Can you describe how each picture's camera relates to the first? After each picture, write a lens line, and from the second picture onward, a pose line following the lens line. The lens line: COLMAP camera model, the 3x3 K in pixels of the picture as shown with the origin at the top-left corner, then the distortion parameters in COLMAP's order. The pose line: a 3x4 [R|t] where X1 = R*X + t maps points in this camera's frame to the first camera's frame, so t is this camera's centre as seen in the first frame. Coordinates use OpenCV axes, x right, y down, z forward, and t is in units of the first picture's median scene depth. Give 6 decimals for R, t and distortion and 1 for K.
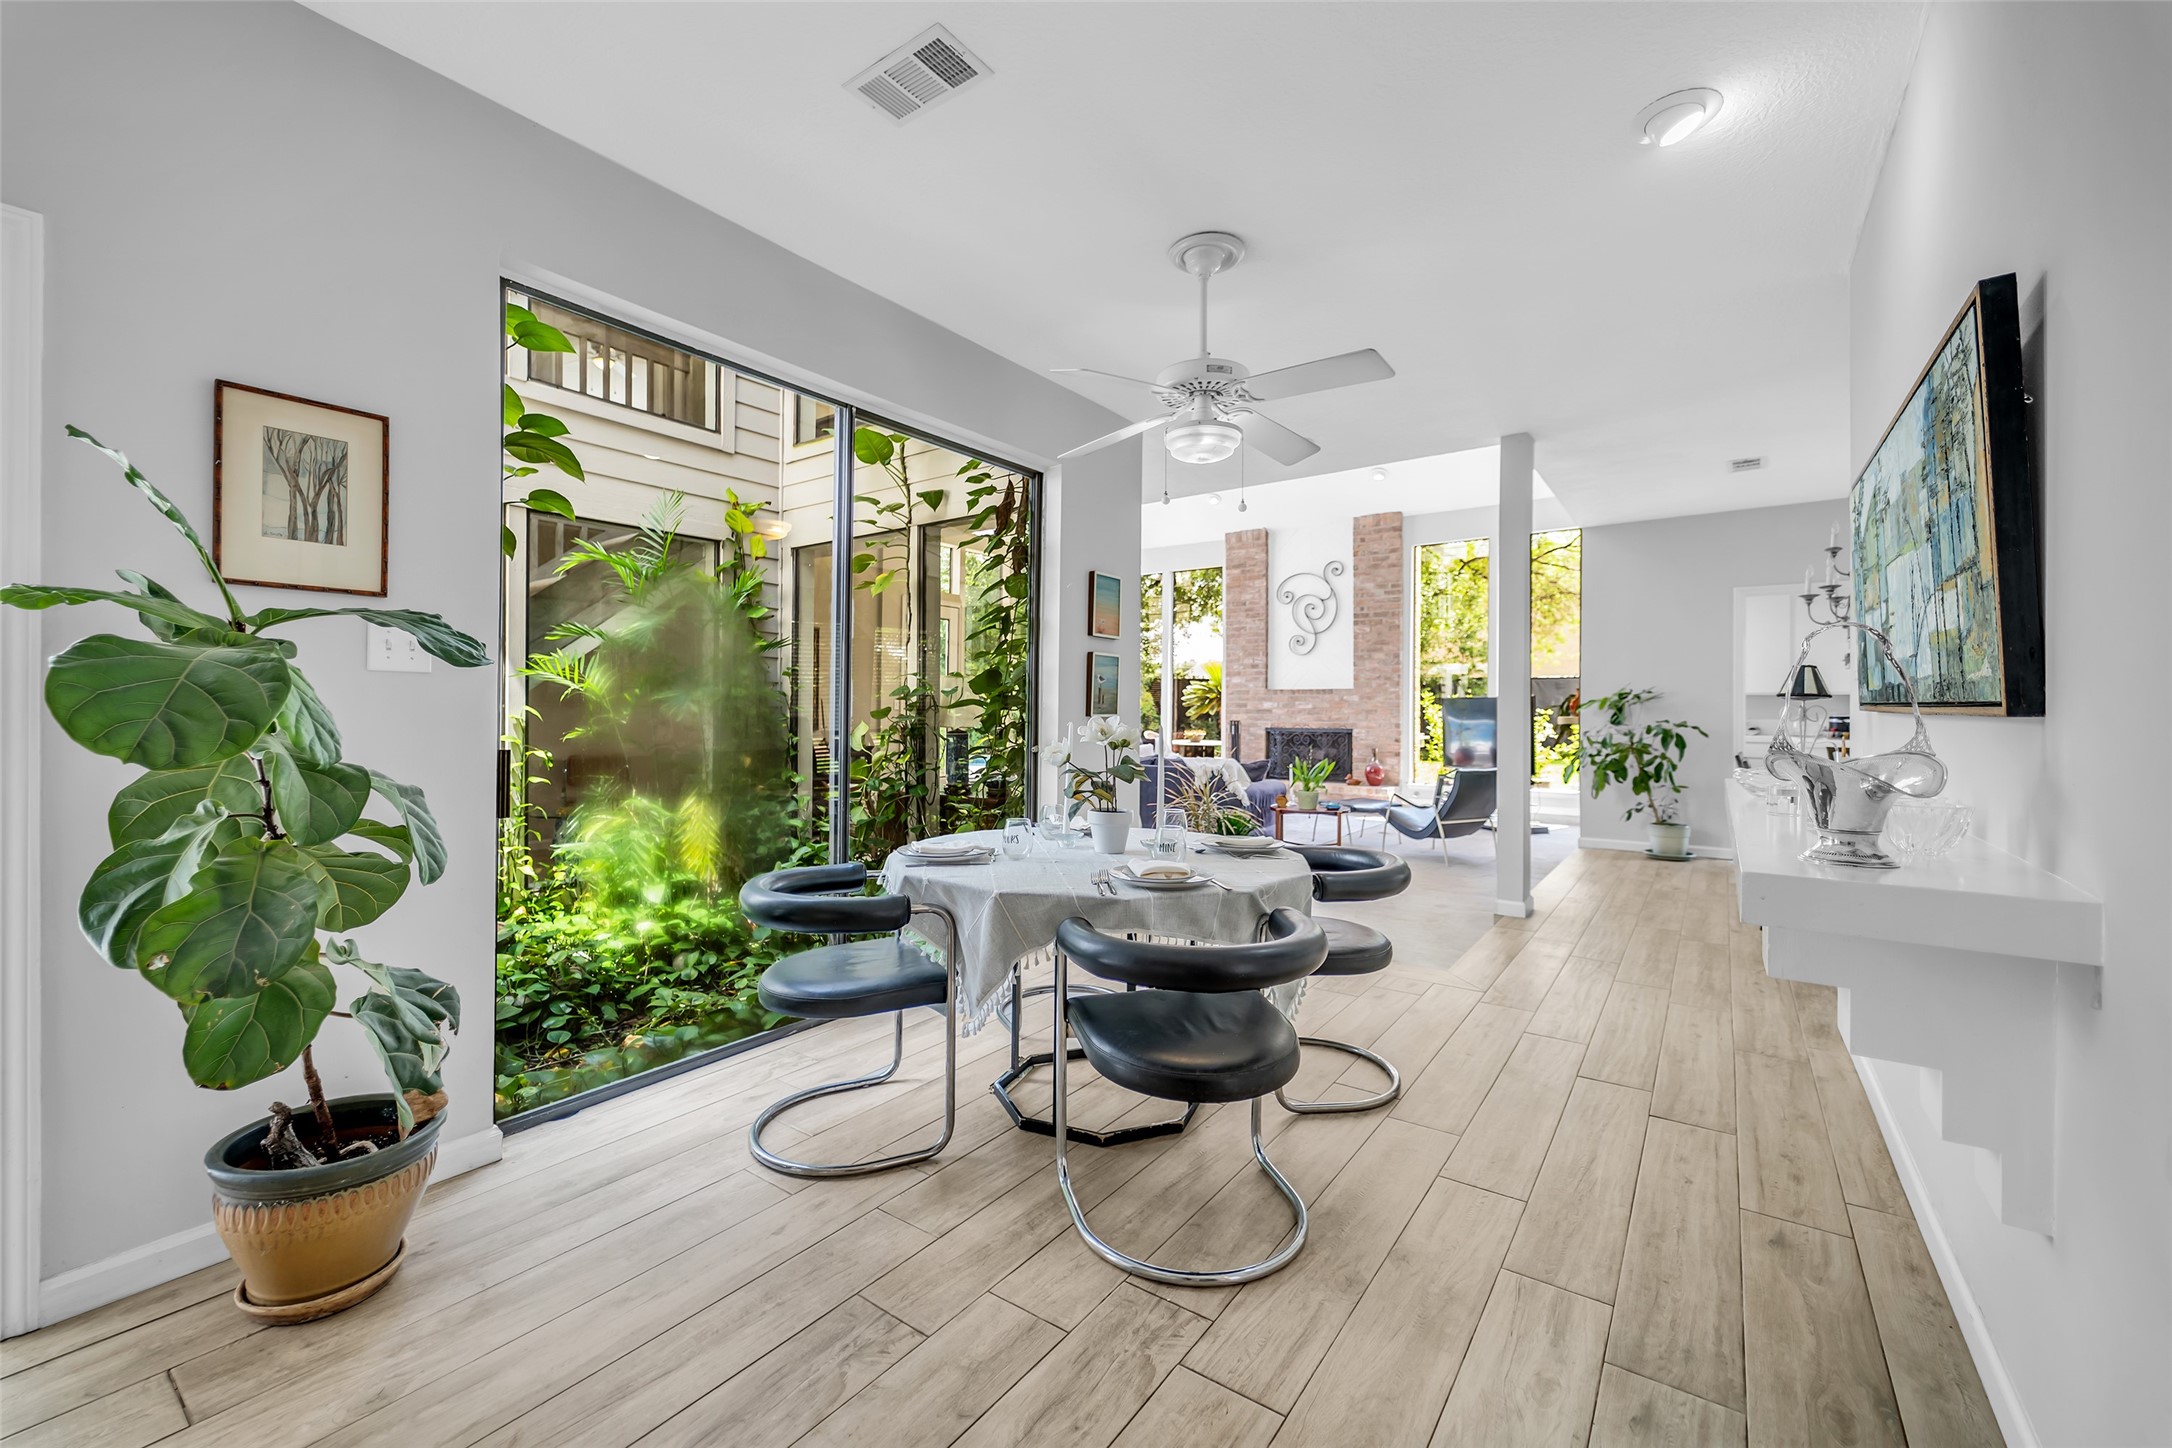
lens RADIAL K [[876.1, 0, 1076.6], [0, 876.1, 706.7], [0, 0, 1]] dist [0.011986, -0.005129]
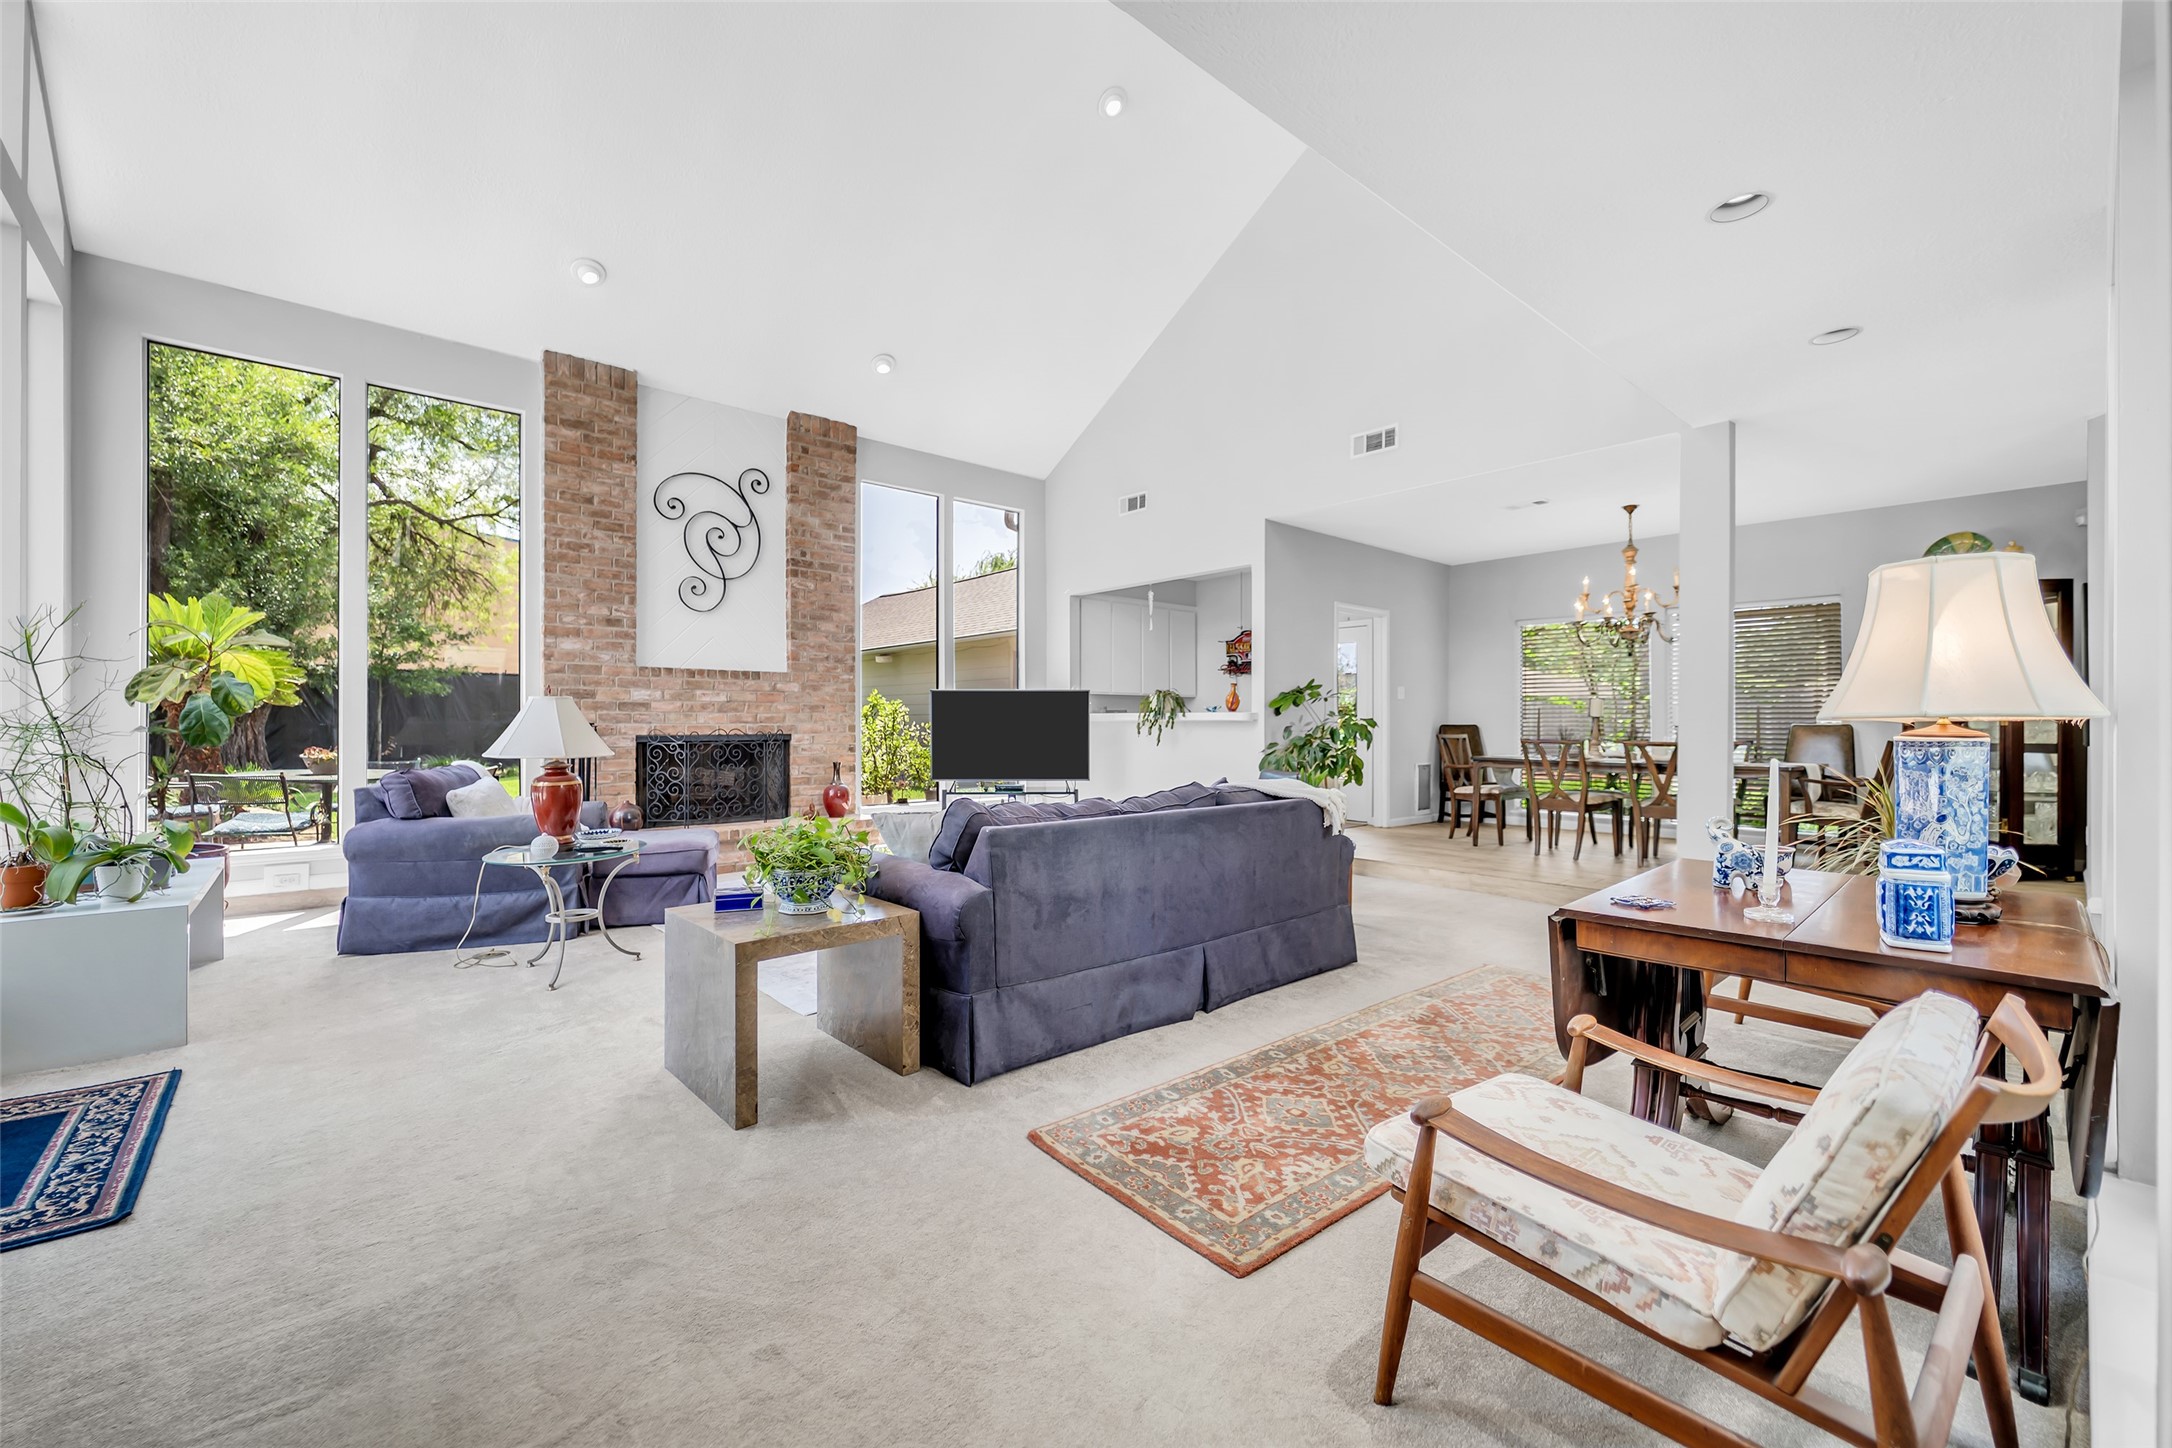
lens RADIAL K [[872.1, 0, 1072.6], [0, 872.1, 721.9], [0, 0, 1]] dist [-0.000637, -0.000417]
pose [[0.225354, -0.001824, 0.974275, -0.294275], [-0.002959, 0.999992, 0.002557, 0.015013], [-0.974272, -0.003459, 0.225347, 0.702052]]
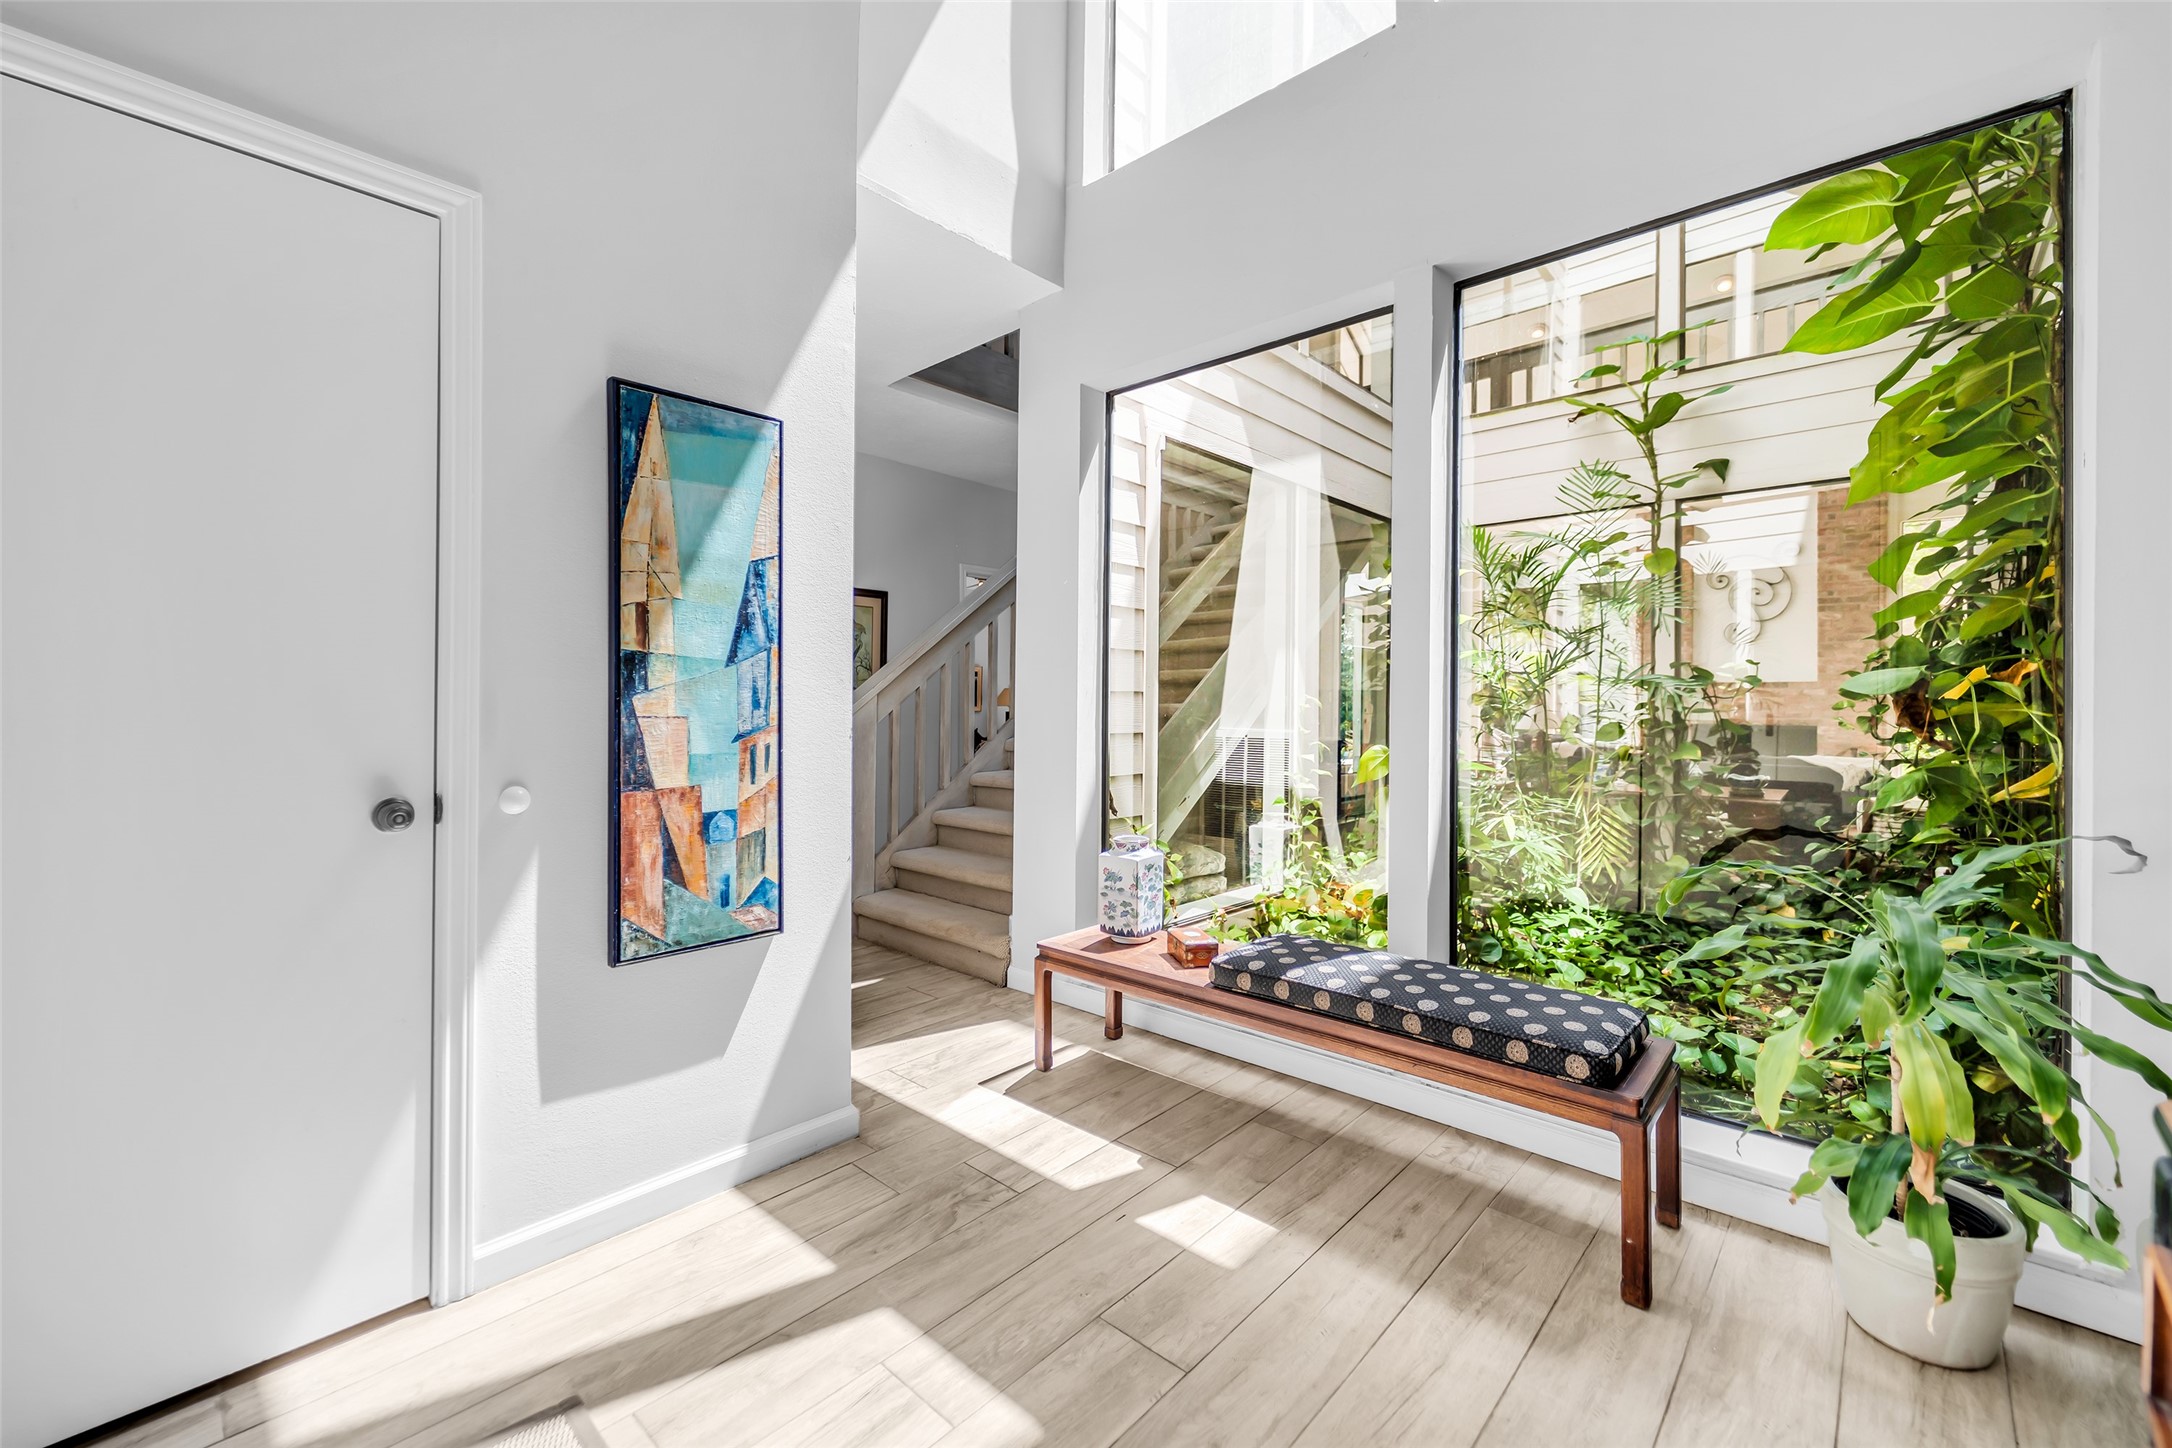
lens RADIAL K [[876.1, 0, 1076.6], [0, 876.1, 706.7], [0, 0, 1]] dist [0.011986, -0.005129]
pose [[0.992937, 0.002569, -0.118617, -0.362604], [-0.002238, 0.999993, 0.002927, 0.004572], [0.118624, -0.002641, 0.992936, 0.008390]]
